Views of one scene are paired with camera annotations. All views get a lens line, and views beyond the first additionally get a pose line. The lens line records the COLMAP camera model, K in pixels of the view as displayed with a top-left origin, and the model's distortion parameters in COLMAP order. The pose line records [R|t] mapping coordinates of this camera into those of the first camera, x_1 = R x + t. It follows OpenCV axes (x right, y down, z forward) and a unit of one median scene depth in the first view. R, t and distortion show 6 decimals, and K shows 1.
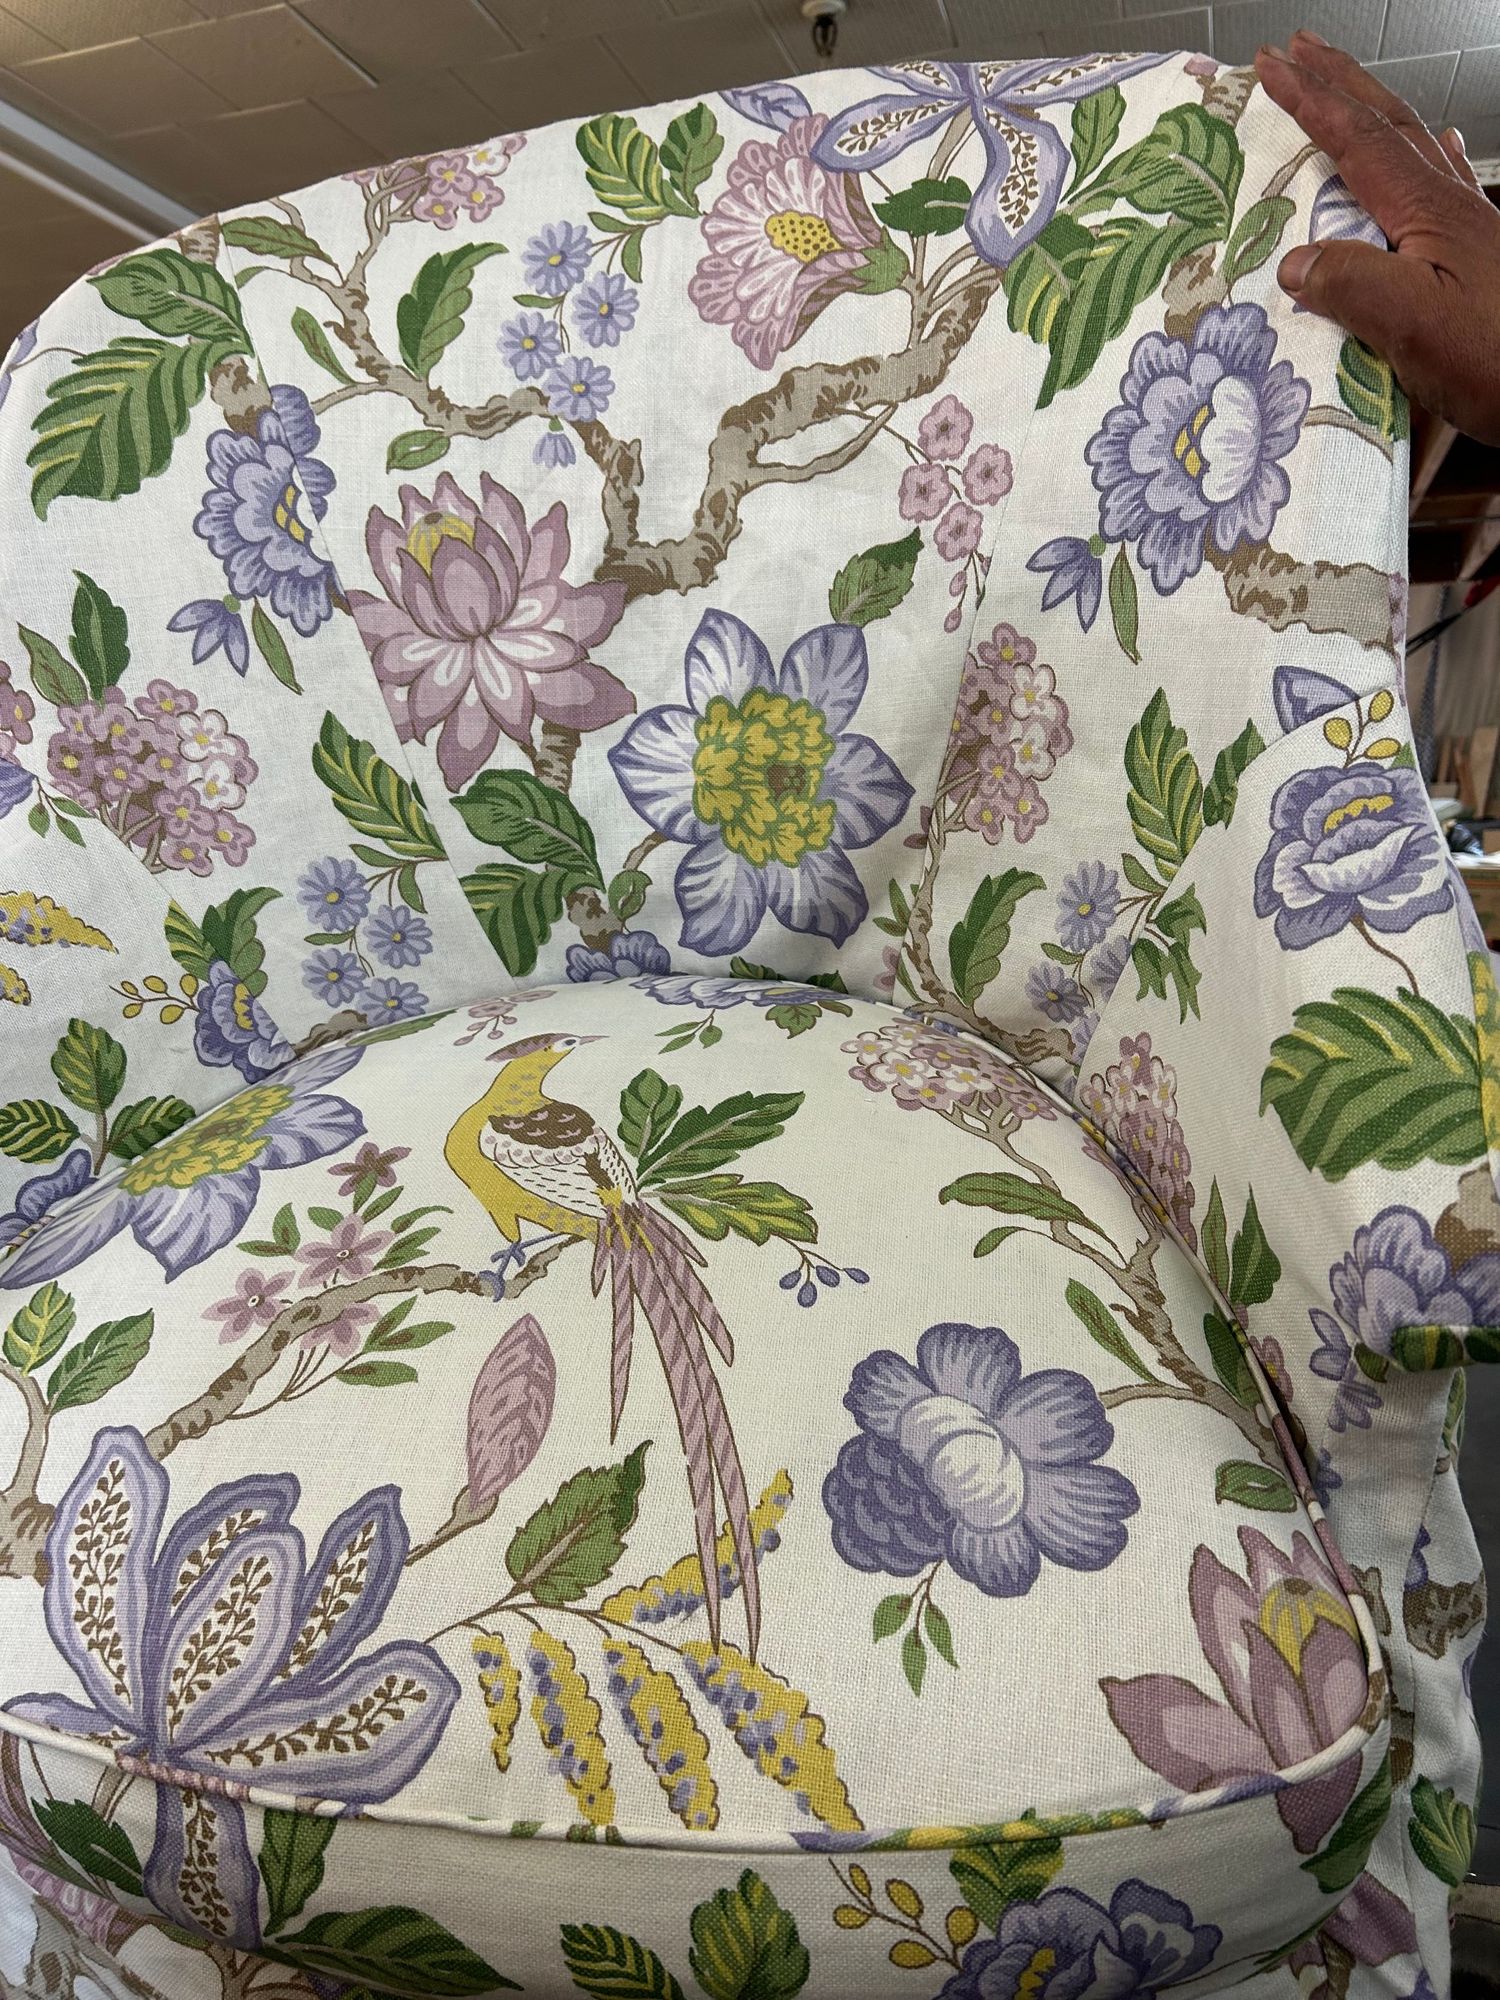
lens RADIAL K [[1564.1, 0, 750.0], [0, 1564.1, 1000.0], [0, 0, 1]] dist [0.104970, 0.001951]
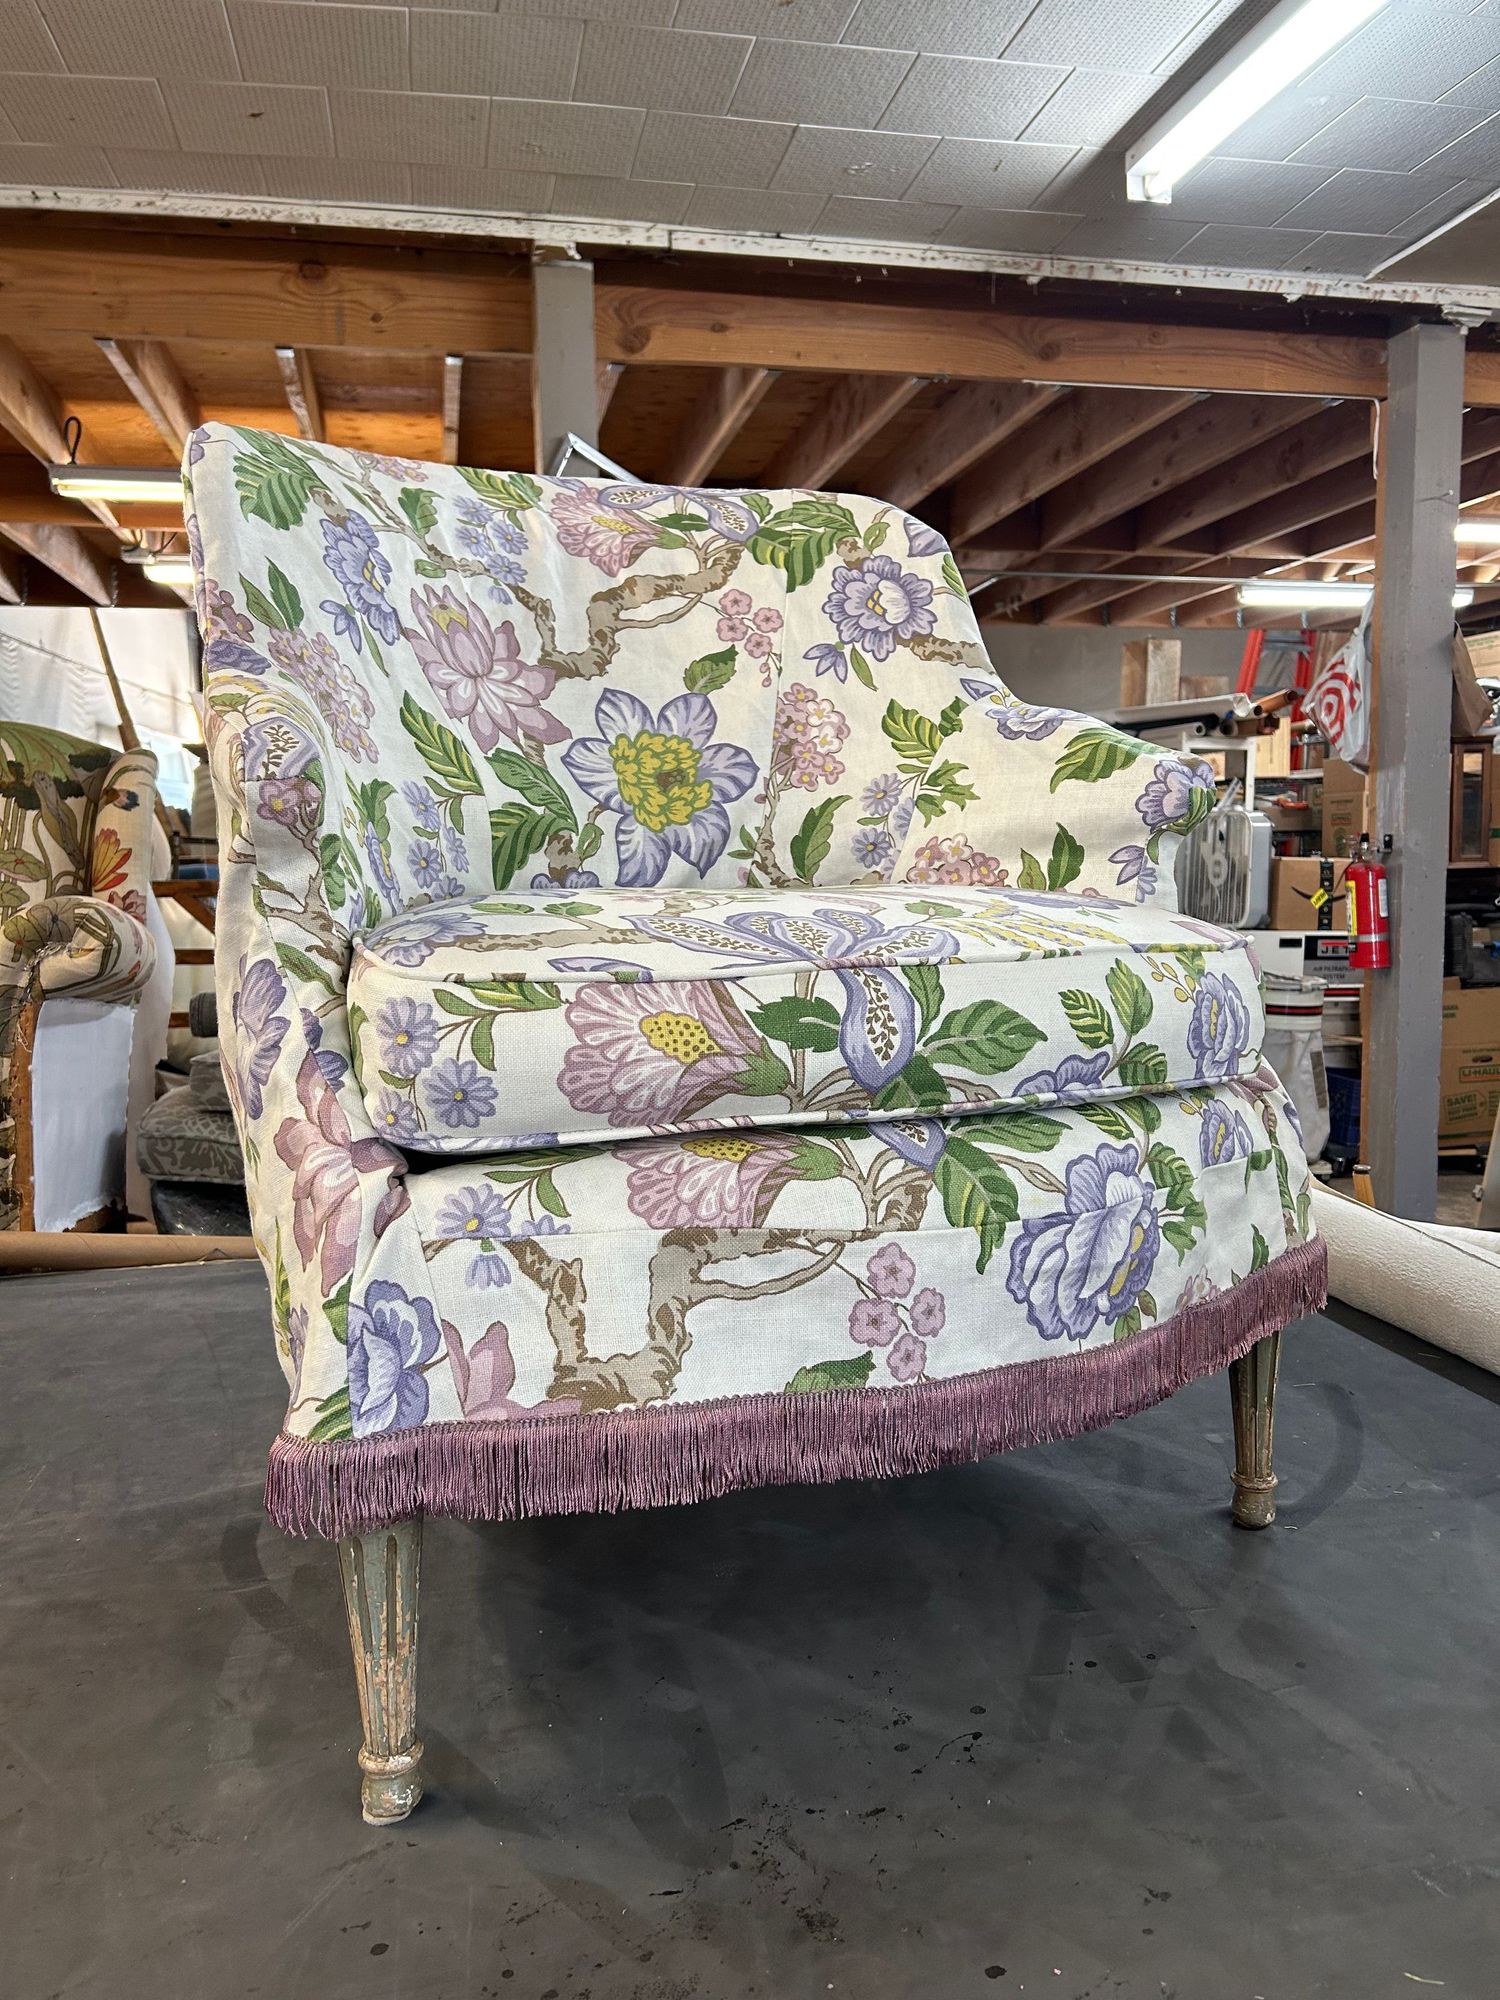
lens RADIAL K [[1474.2, 0, 760.3], [0, 1474.2, 1001.9], [0, 0, 1]] dist [0.141742, -0.330233]
pose [[0.734587, 0.062716, 0.675610, -0.940918], [0.302522, 0.860998, -0.408856, 0.721159], [-0.607340, 0.504727, 0.613505, 0.121073]]
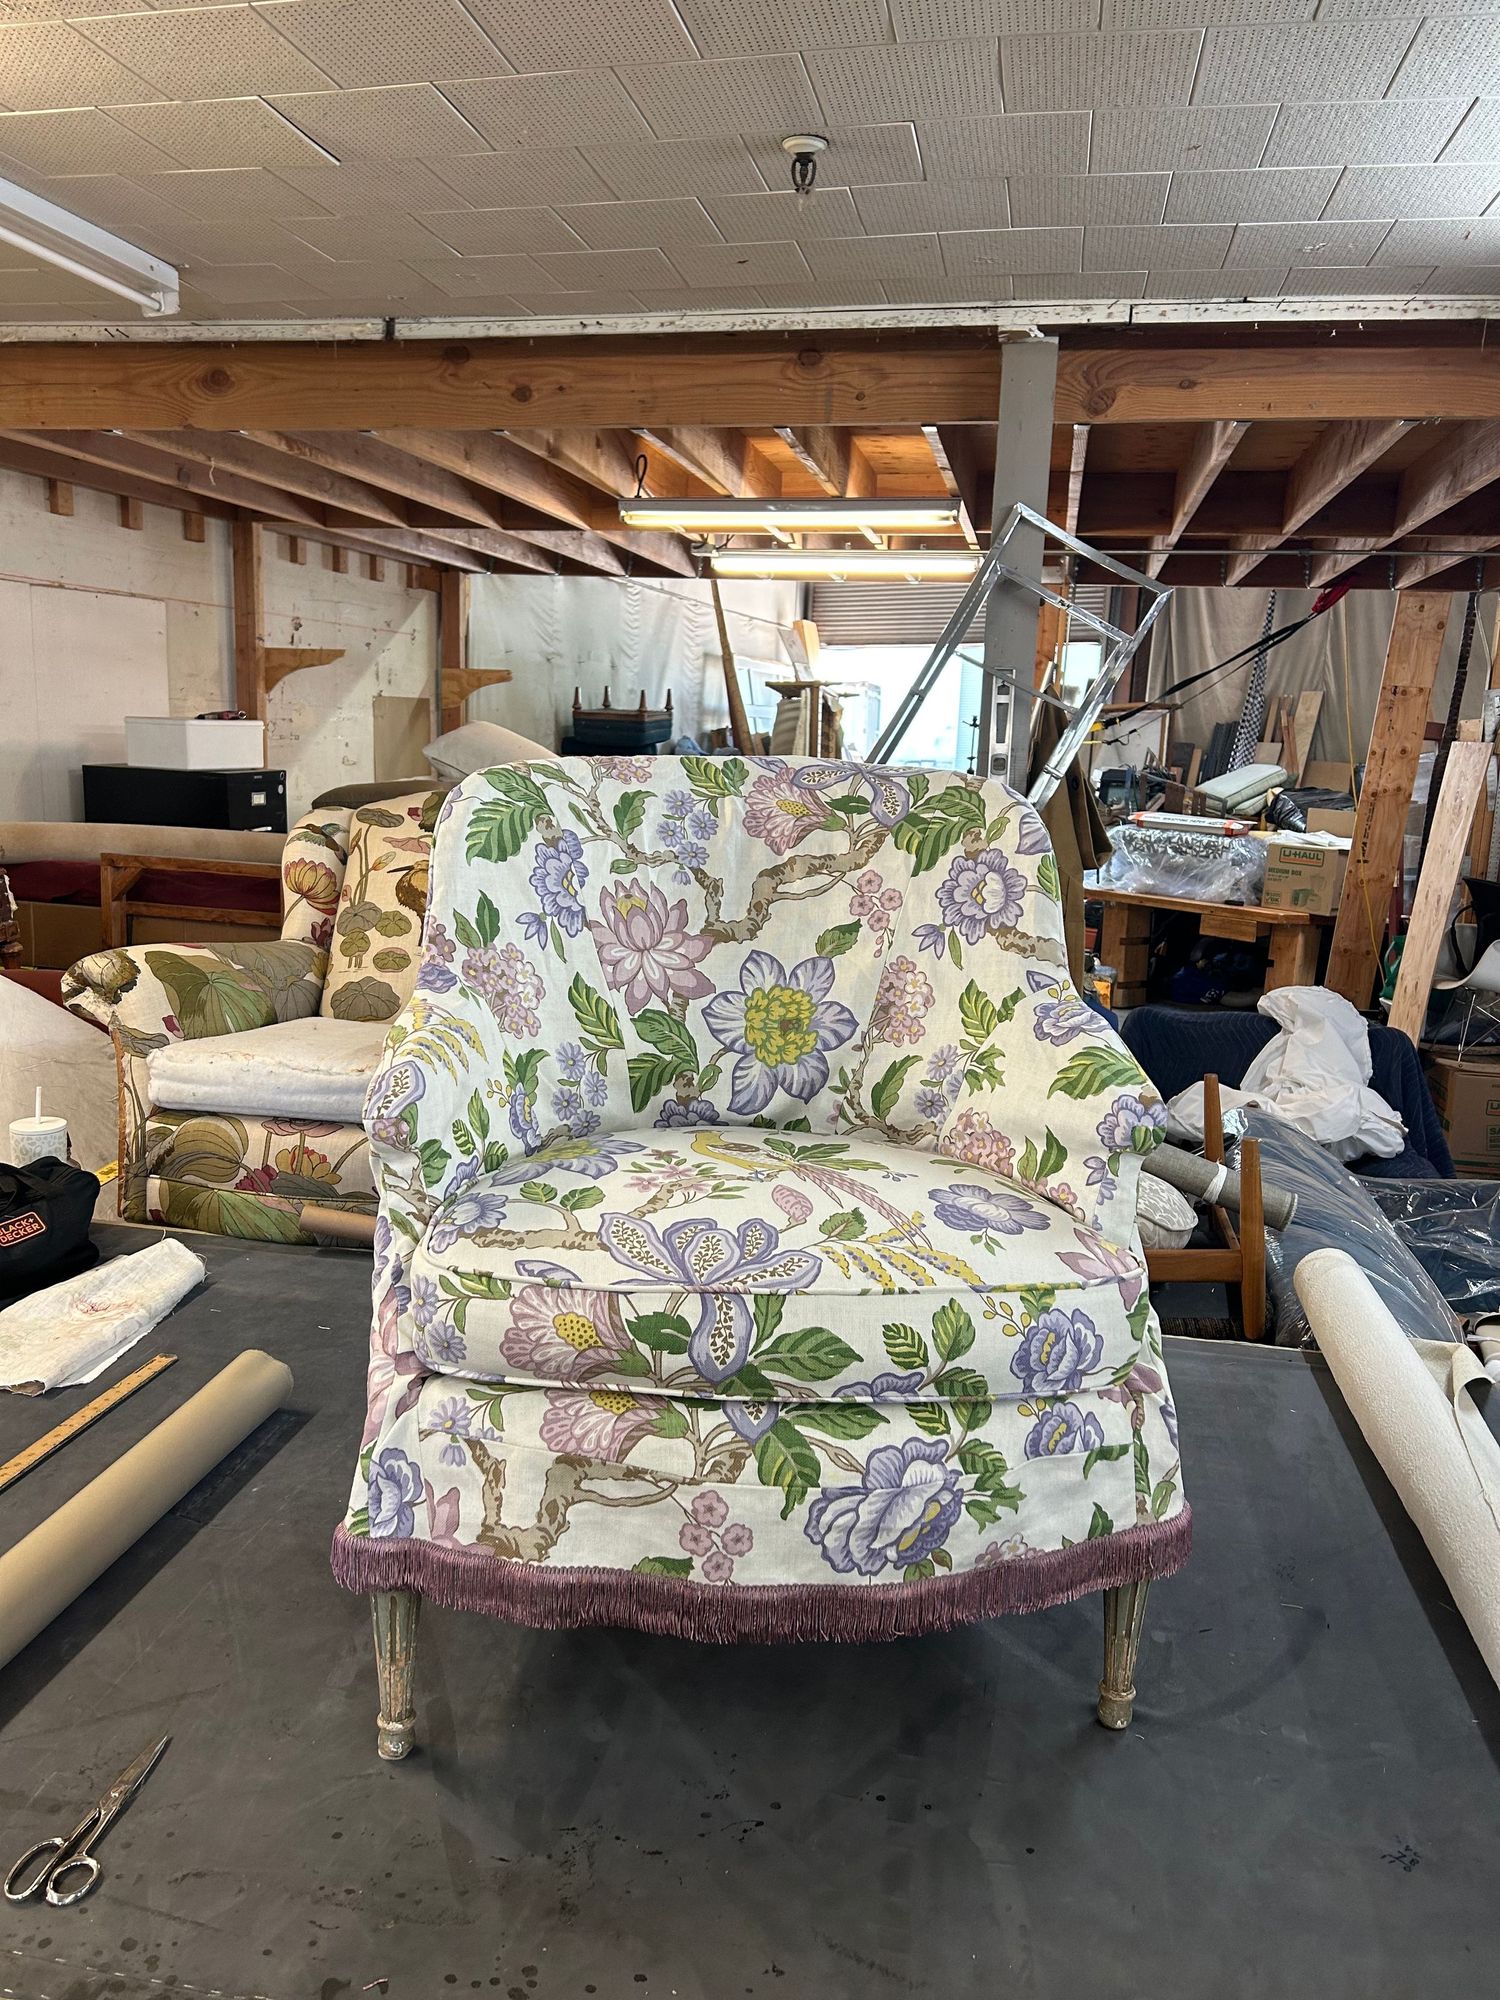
lens RADIAL K [[1474.2, 0, 760.3], [0, 1474.2, 1001.9], [0, 0, 1]] dist [0.141742, -0.330233]
pose [[0.929160, 0.117950, 0.350357, -0.718135], [0.039296, 0.910852, -0.410859, 0.647290], [-0.367584, 0.395521, 0.841692, -0.669994]]
